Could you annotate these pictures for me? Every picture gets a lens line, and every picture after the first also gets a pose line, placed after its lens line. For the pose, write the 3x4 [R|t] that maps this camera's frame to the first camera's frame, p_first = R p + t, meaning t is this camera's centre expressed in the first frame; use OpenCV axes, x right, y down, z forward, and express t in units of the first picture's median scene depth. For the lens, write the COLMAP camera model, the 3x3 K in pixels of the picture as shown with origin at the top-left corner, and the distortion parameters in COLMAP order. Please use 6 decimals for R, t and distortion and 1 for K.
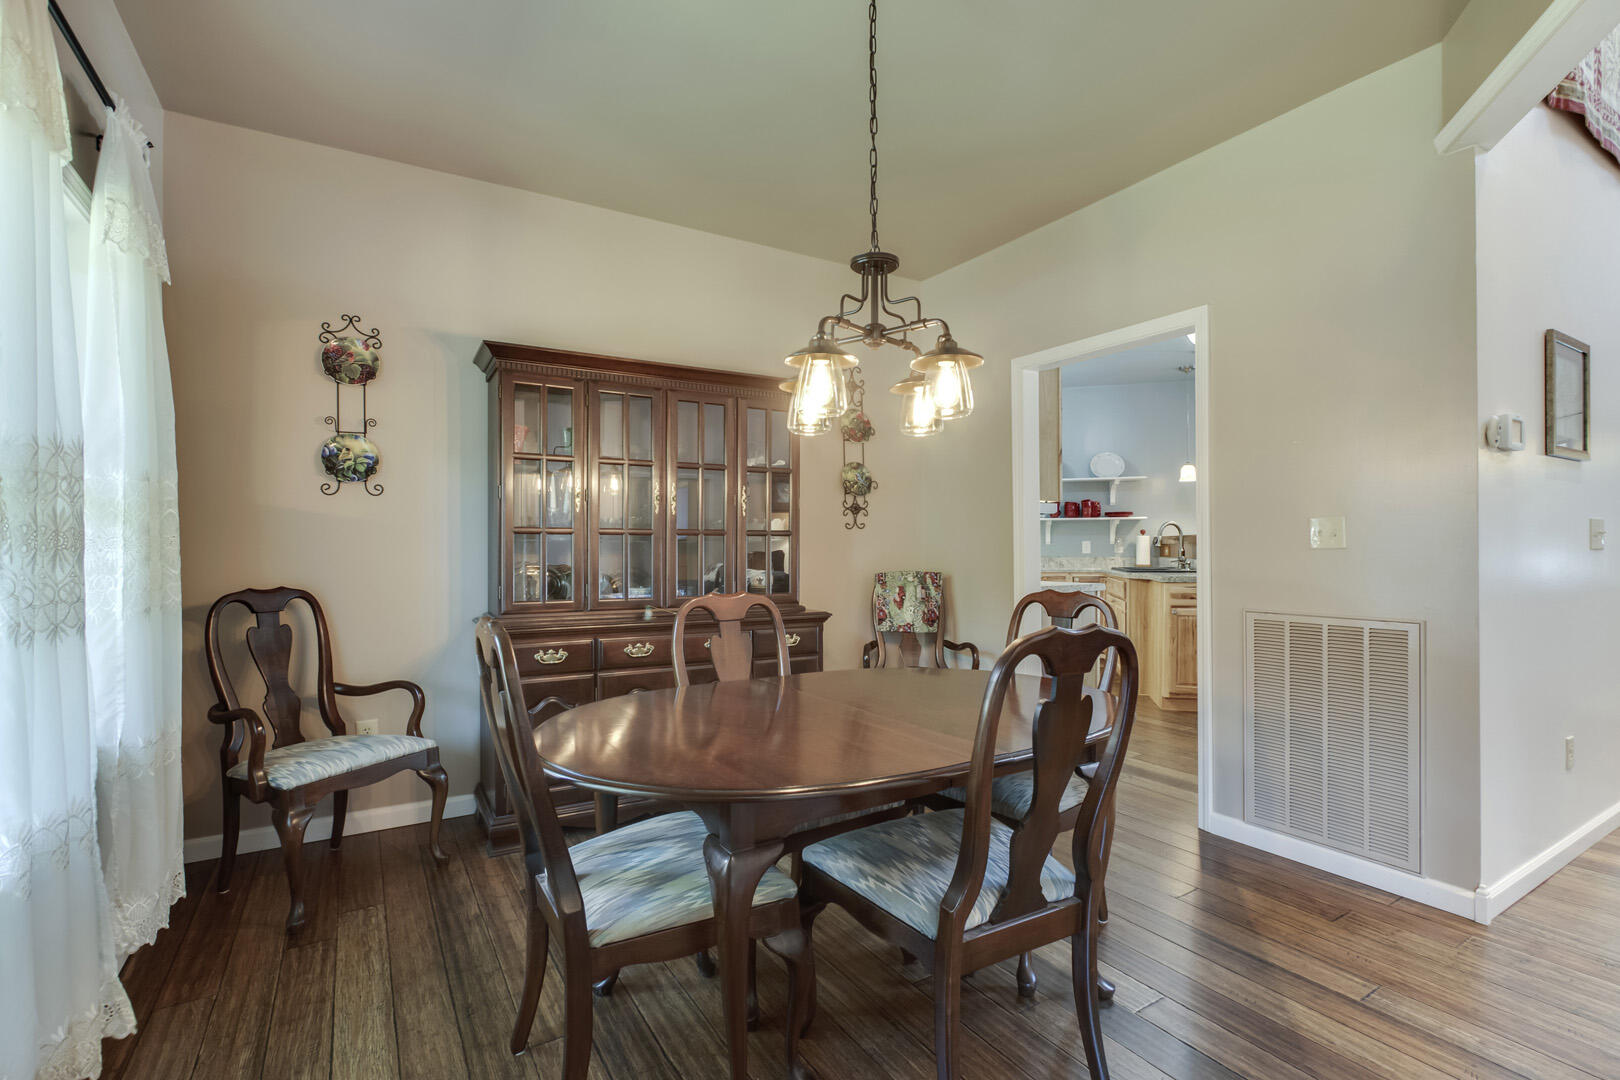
lens RADIAL K [[752.4, 0, 814.4], [0, 752.4, 546.6], [0, 0, 1]] dist [-0.007610, -0.000901]
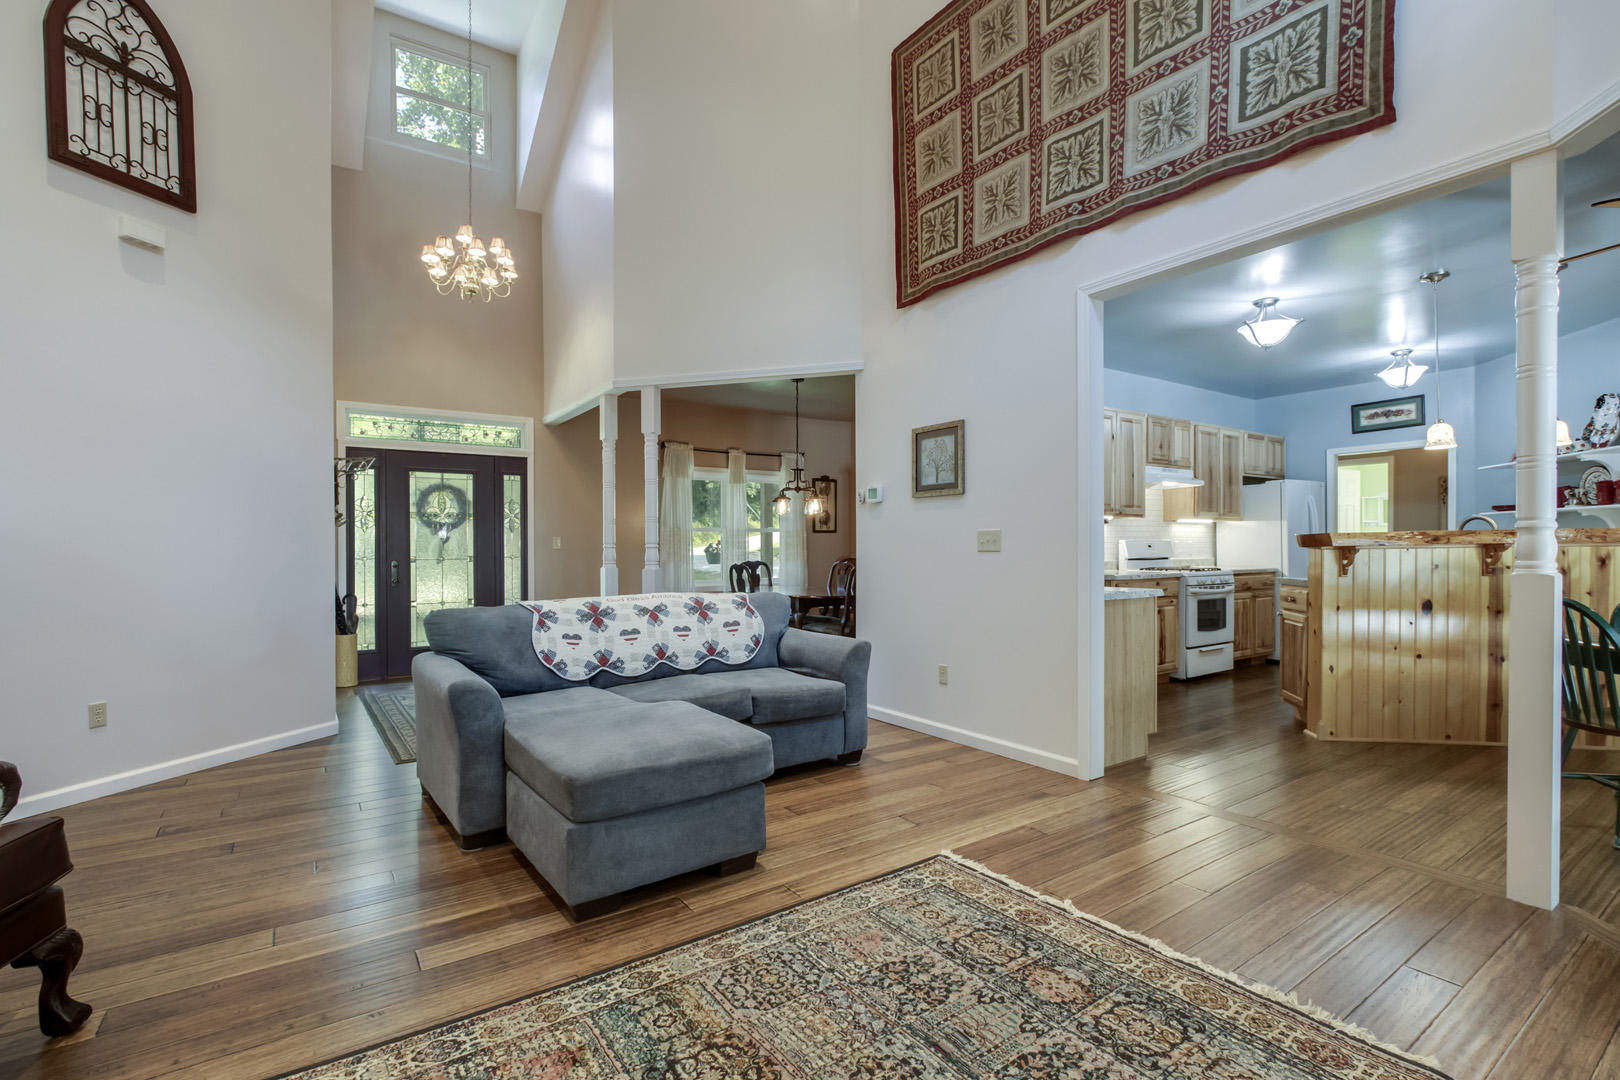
lens RADIAL K [[752.4, 0, 820.0], [0, 752.4, 550.5], [0, 0, 1]] dist [-0.007610, -0.000901]
pose [[0.071759, 0.009197, -0.997380, 1.029680], [0.002328, 0.999953, 0.009388, -0.005432], [0.997419, -0.002996, 0.071734, 0.236656]]
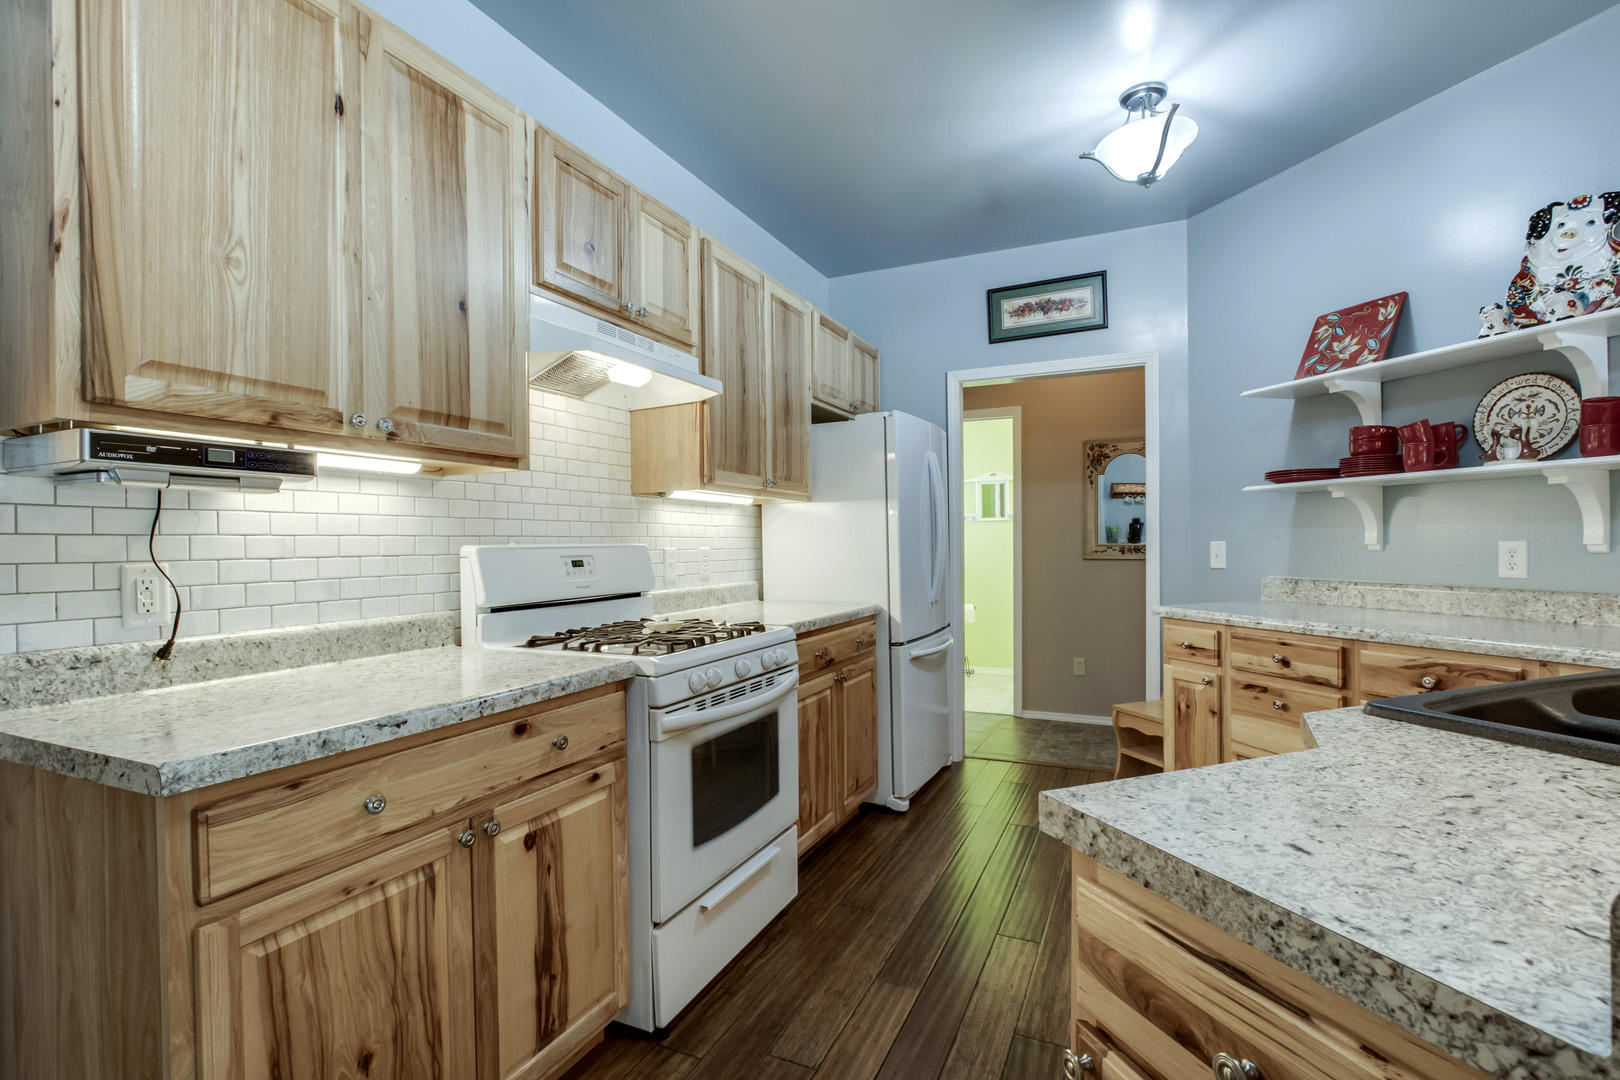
lens RADIAL K [[752.4, 0, 814.2], [0, 752.4, 554.6], [0, 0, 1]] dist [-0.007610, -0.000901]
pose [[0.567533, 0.008688, -0.823305, 0.410278], [0.006343, 0.999869, 0.014924, -0.008921], [0.823326, -0.013692, 0.567403, 0.637134]]
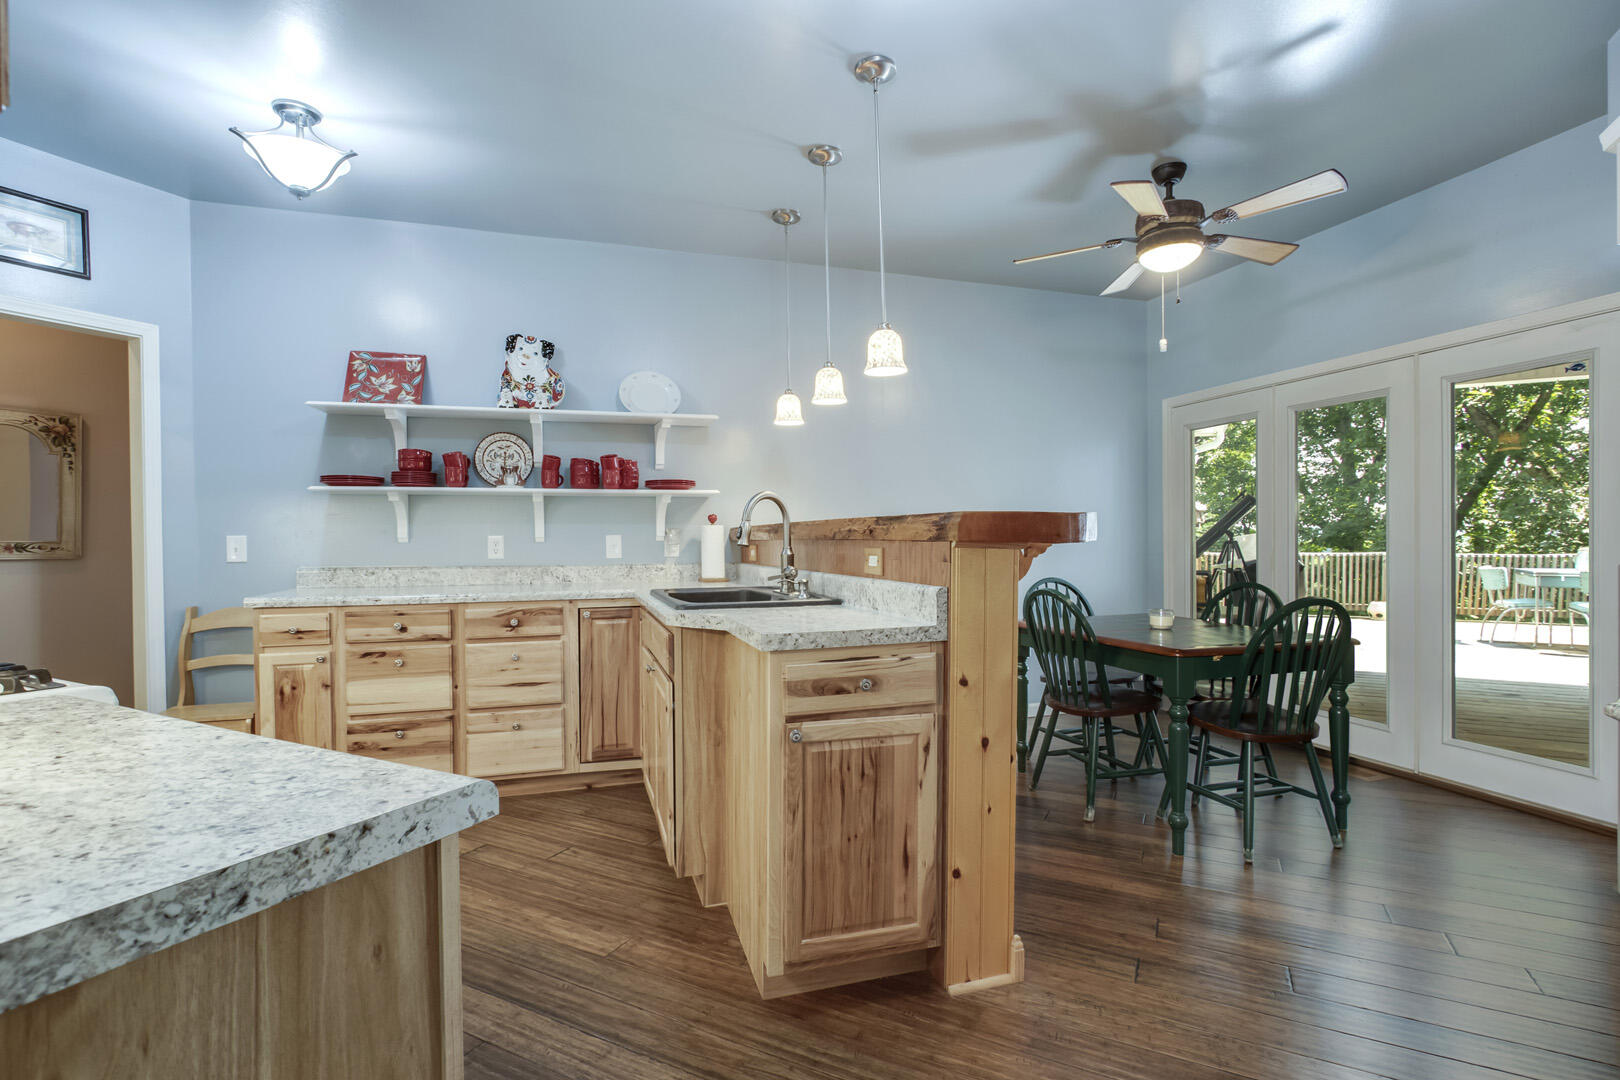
lens RADIAL K [[752.4, 0, 817.8], [0, 752.4, 543.0], [0, 0, 1]] dist [-0.007610, -0.000901]
pose [[0.852744, -0.006121, 0.522293, 0.221275], [0.005472, 0.999981, 0.002786, -0.002707], [-0.522300, 0.000482, 0.852762, 0.503655]]
